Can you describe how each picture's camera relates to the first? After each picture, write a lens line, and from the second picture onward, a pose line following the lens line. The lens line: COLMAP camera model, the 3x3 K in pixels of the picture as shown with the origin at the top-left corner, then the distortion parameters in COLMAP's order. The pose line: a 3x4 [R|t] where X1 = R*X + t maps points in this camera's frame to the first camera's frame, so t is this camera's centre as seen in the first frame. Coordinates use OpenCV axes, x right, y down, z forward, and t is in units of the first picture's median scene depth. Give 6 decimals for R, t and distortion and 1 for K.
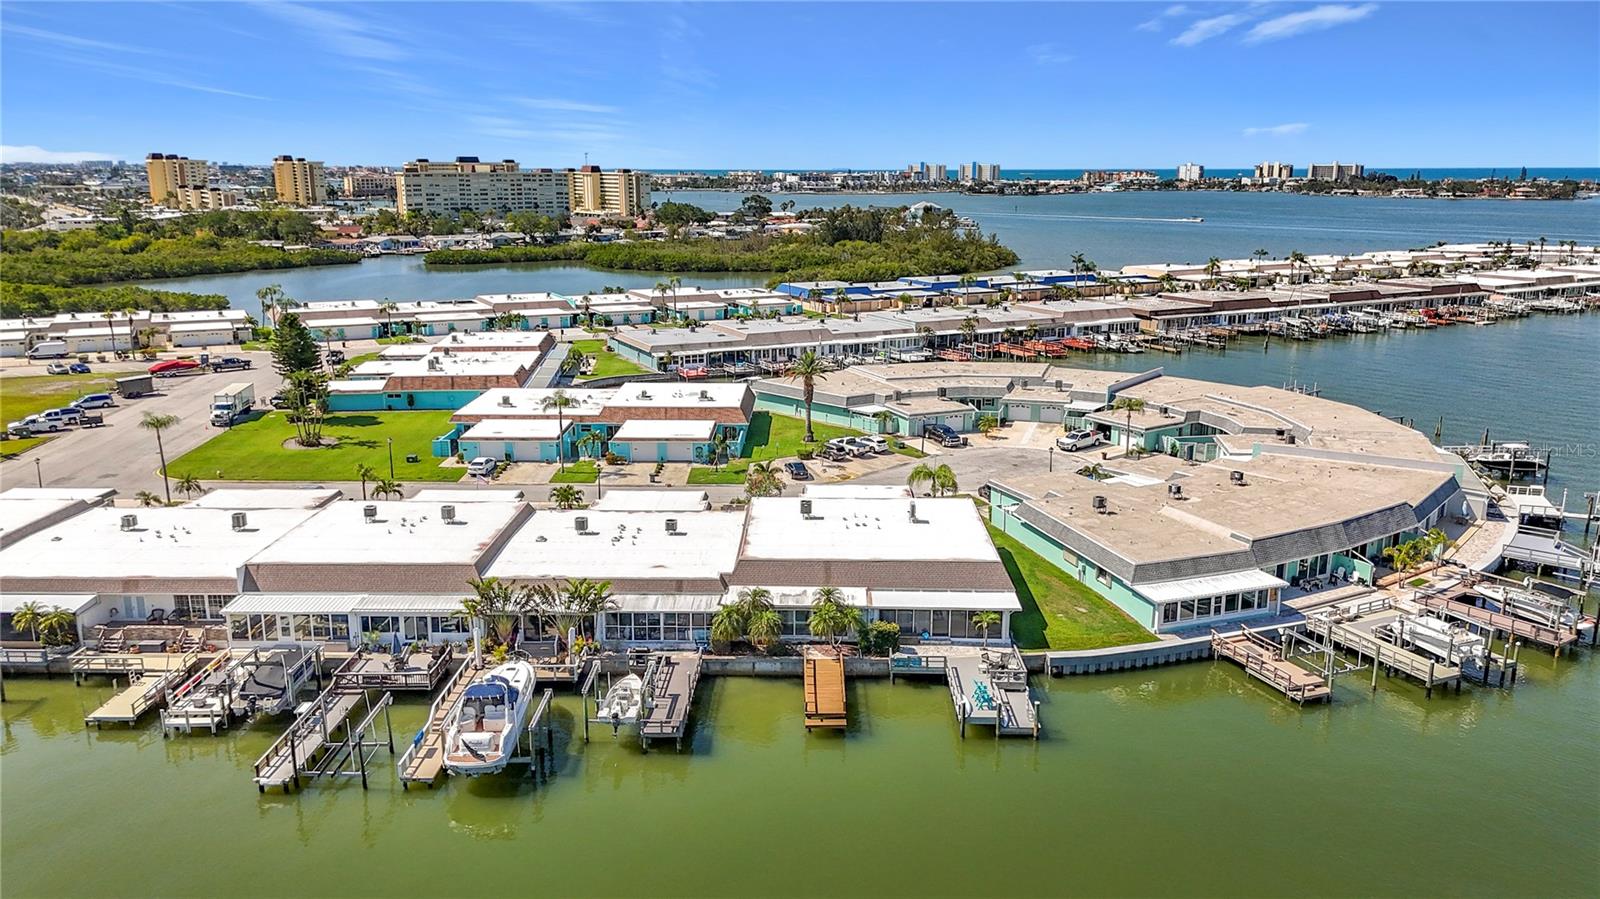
lens RADIAL K [[1181.2, 0, 795.6], [0, 1181.2, 447.5], [0, 0, 1]] dist [0.089026, -0.088462]
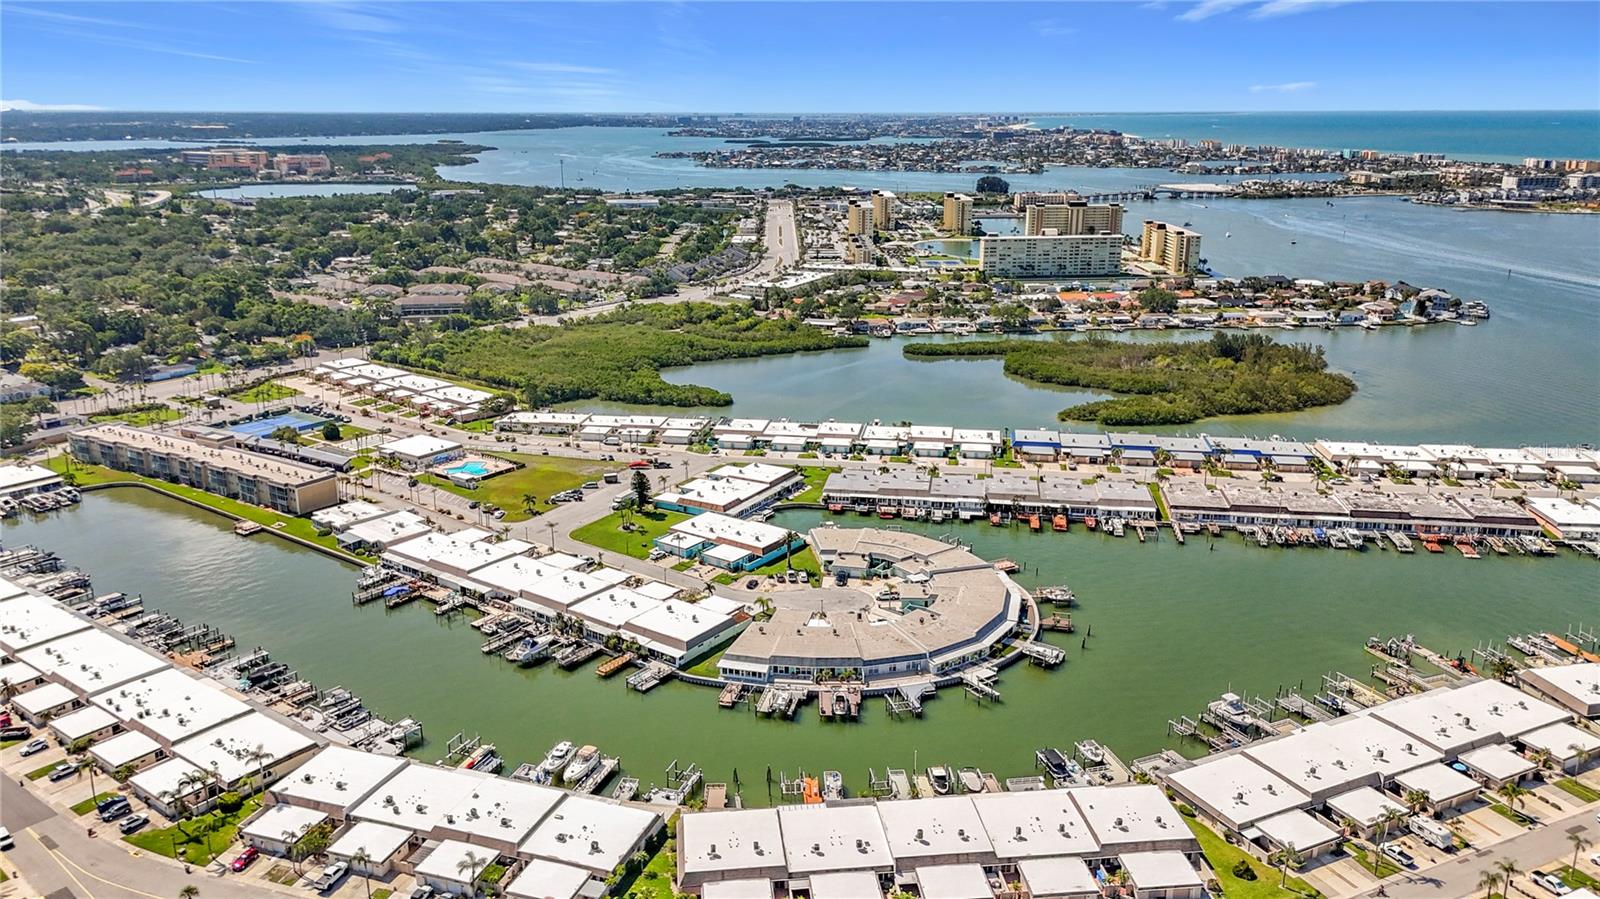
lens RADIAL K [[1173.5, 0, 797.8], [0, 1173.5, 439.5], [0, 0, 1]] dist [0.085948, -0.105899]
pose [[0.813465, 0.152312, -0.561316, 1.904109], [-0.128818, 0.988314, 0.081493, -0.662347], [0.567169, 0.006016, 0.823580, -1.281945]]
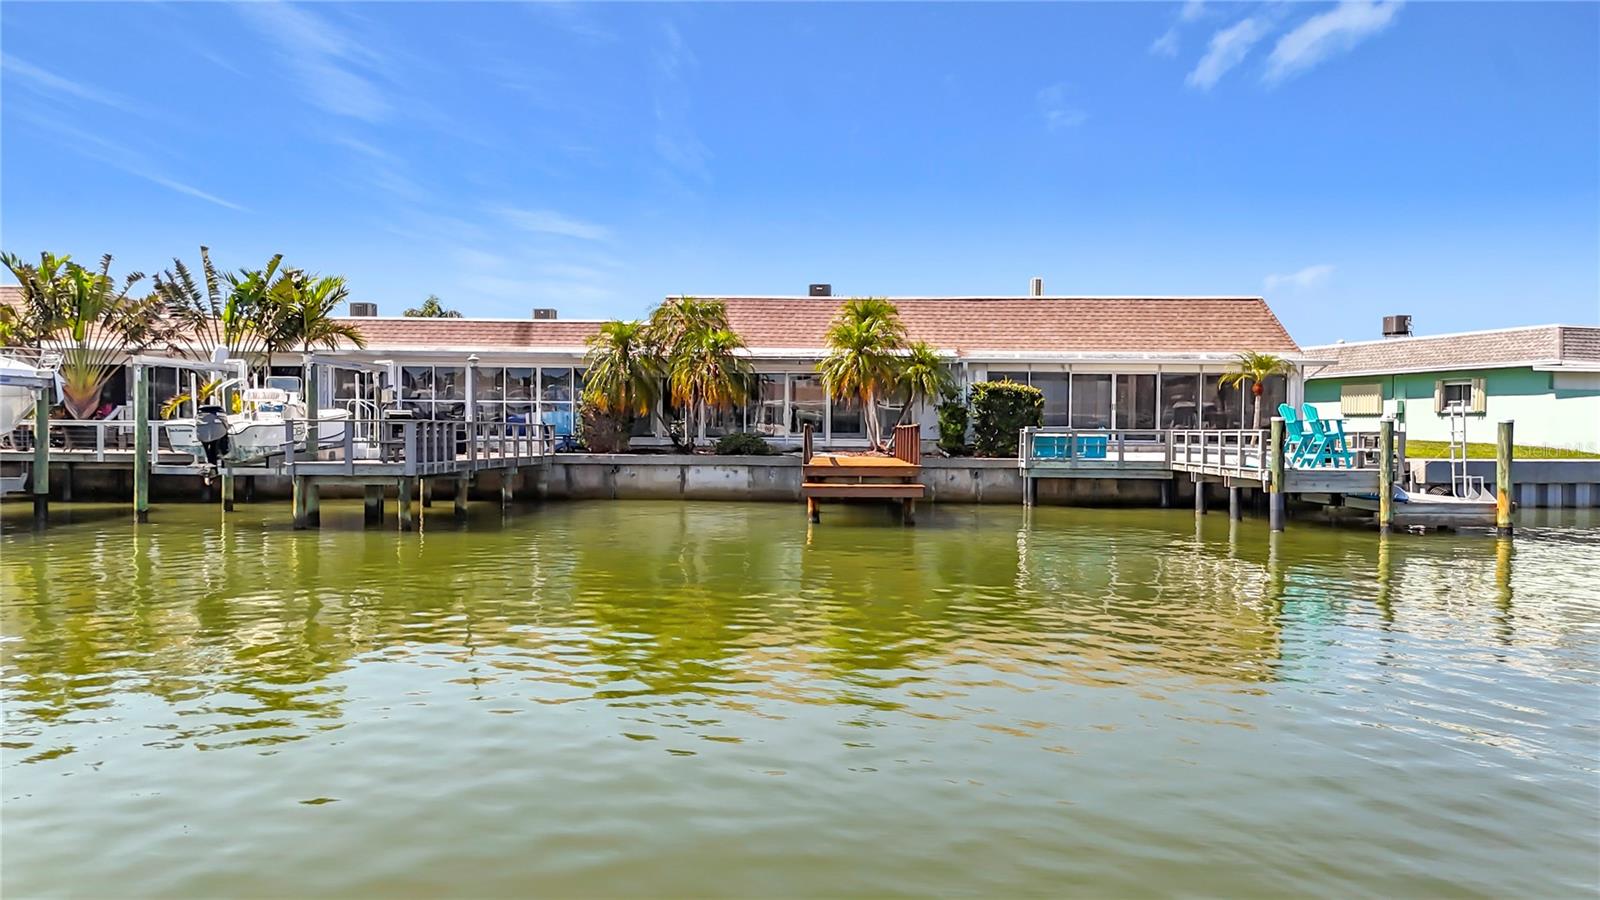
lens RADIAL K [[1254.3, 0, 800.0], [0, 1254.3, 450.0], [0, 0, 1]] dist [0.067966, -0.060504]
pose [[0.999790, 0.008208, -0.018774, 0.011025], [-0.012097, 0.975972, -0.217562, 0.233155], [0.016537, 0.217743, 0.975866, 0.504514]]
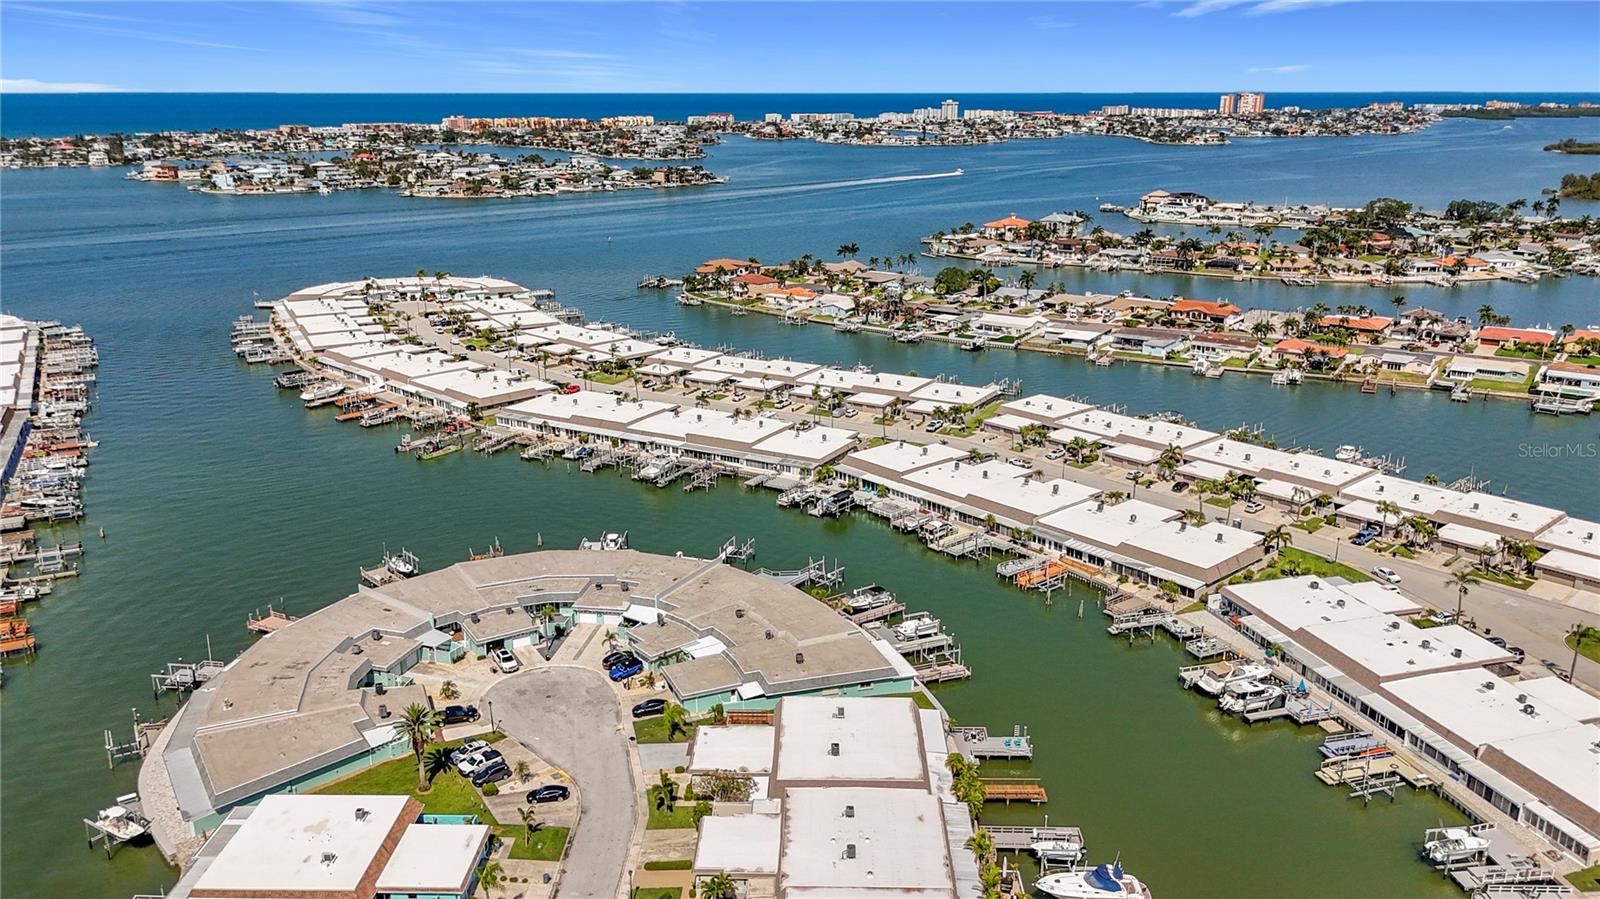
lens RADIAL K [[1190.2, 0, 800.0], [0, 1190.2, 449.5], [0, 0, 1]] dist [0.070930, -0.084949]
pose [[0.000040, -0.291914, 0.956445, -1.303988], [0.228936, 0.931046, 0.284152, -0.729144], [-0.973442, 0.218953, 0.066867, 0.872213]]
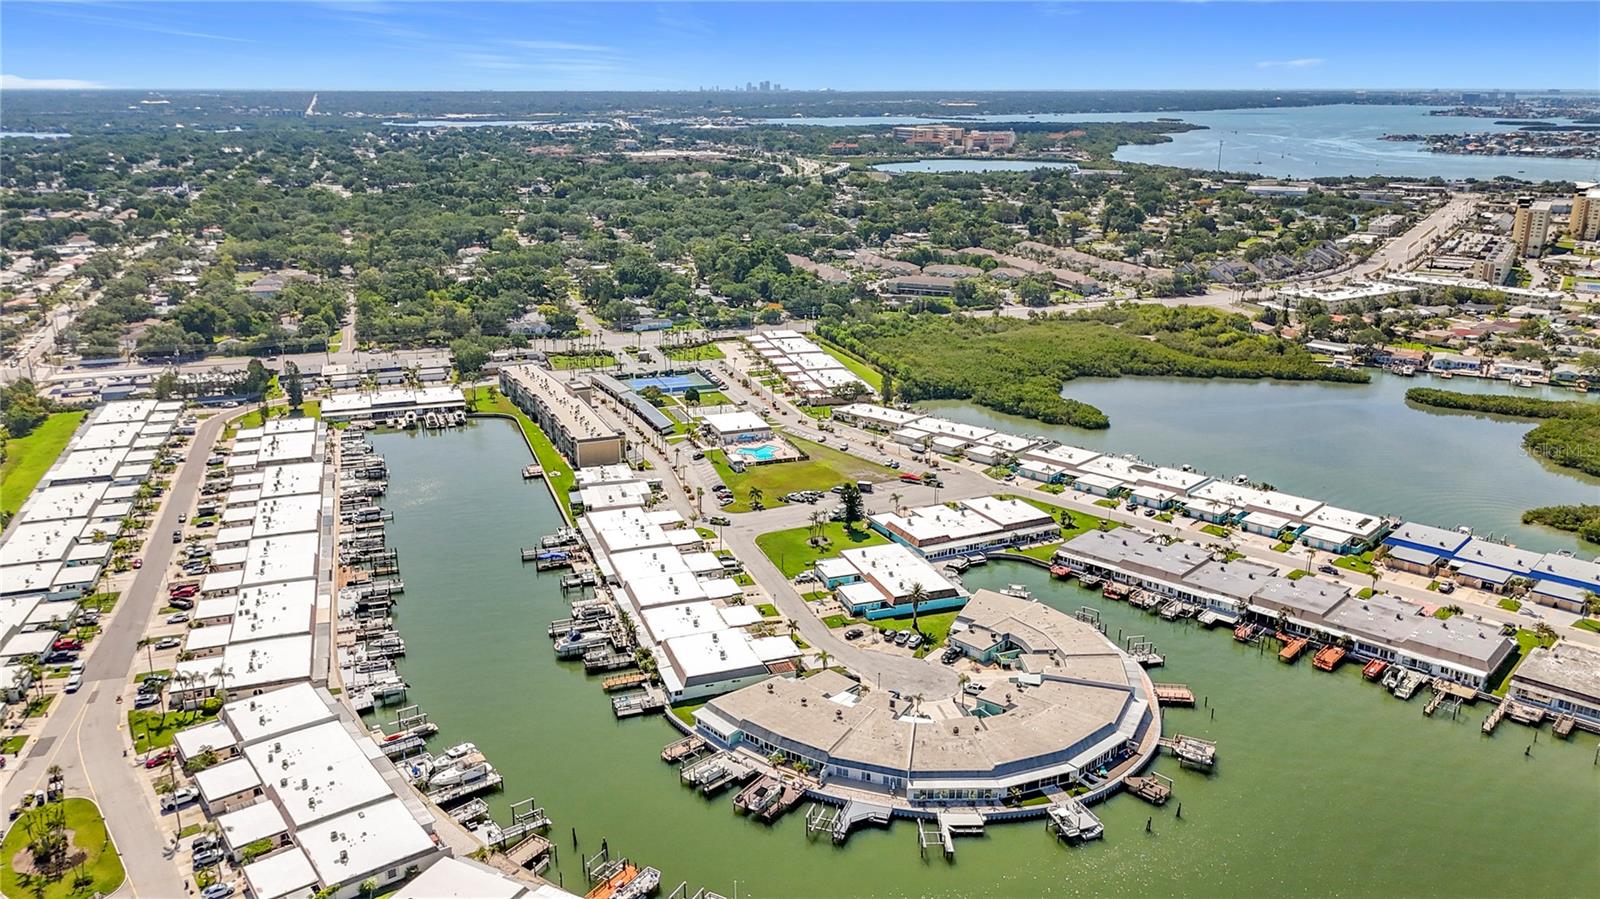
lens RADIAL K [[1203.0, 0, 801.4], [0, 1203.0, 427.1], [0, 0, 1]] dist [0.055227, -0.089458]
pose [[0.350600, 0.251193, -0.902209, 2.489278], [-0.212755, 0.959533, 0.184476, -0.976643], [0.912039, 0.127273, 0.389855, 0.042740]]
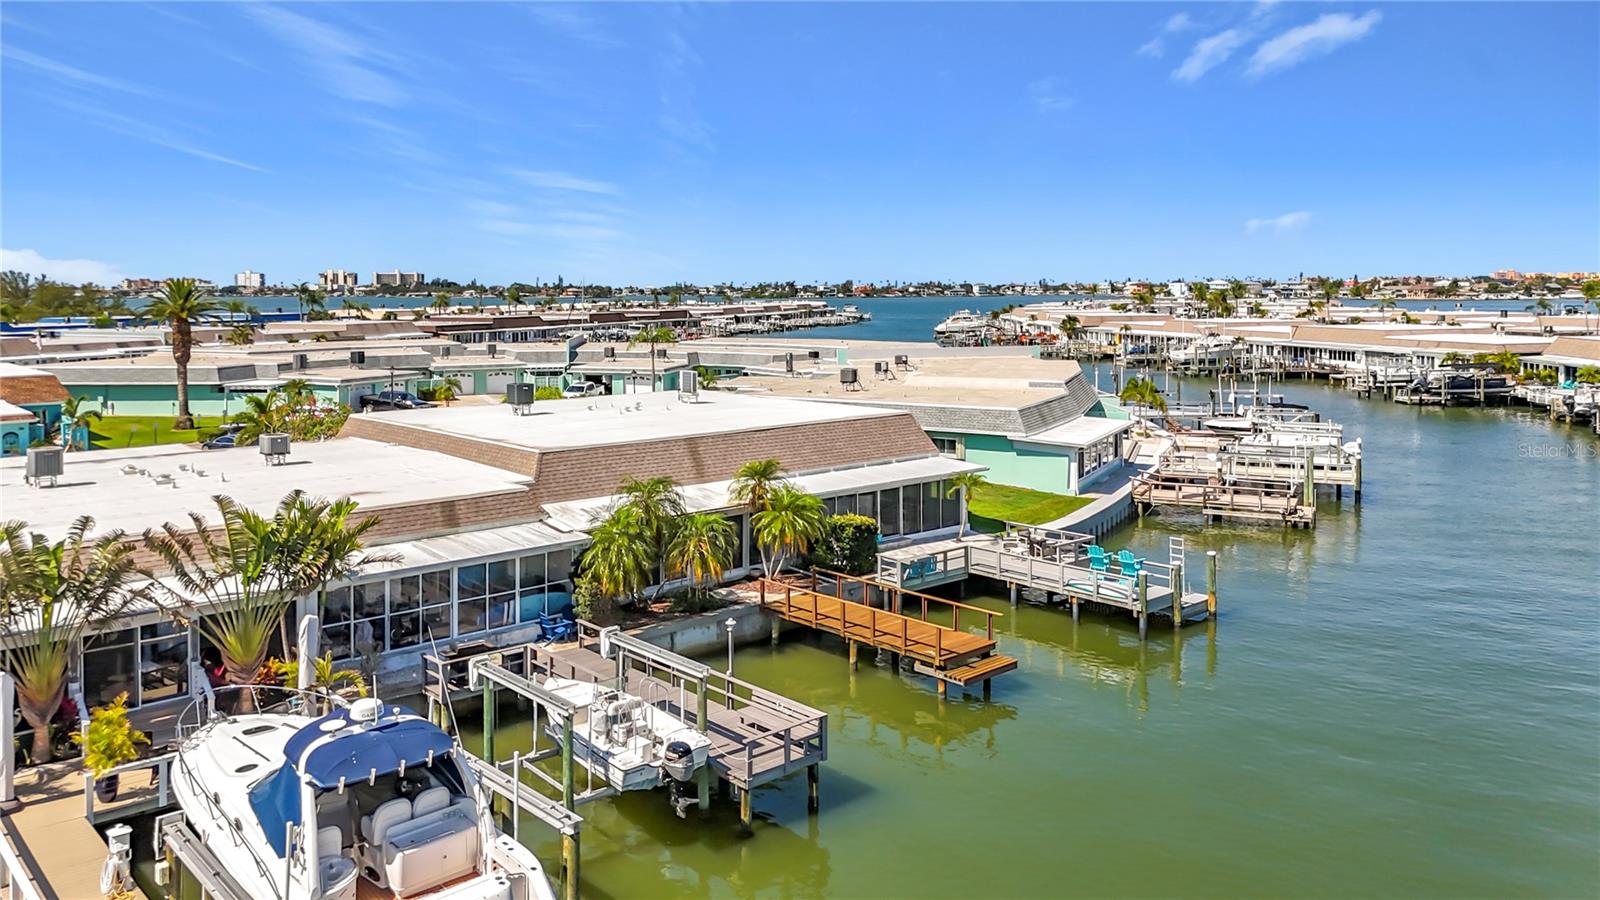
lens RADIAL K [[1216.7, 0, 798.3], [0, 1216.7, 309.7], [0, 0, 1]] dist [0.092644, -0.157636]
pose [[0.731289, -0.015238, 0.681898, -0.281846], [0.159931, 0.975709, -0.149711, 0.119393], [-0.663052, 0.218539, 0.715962, 0.516819]]
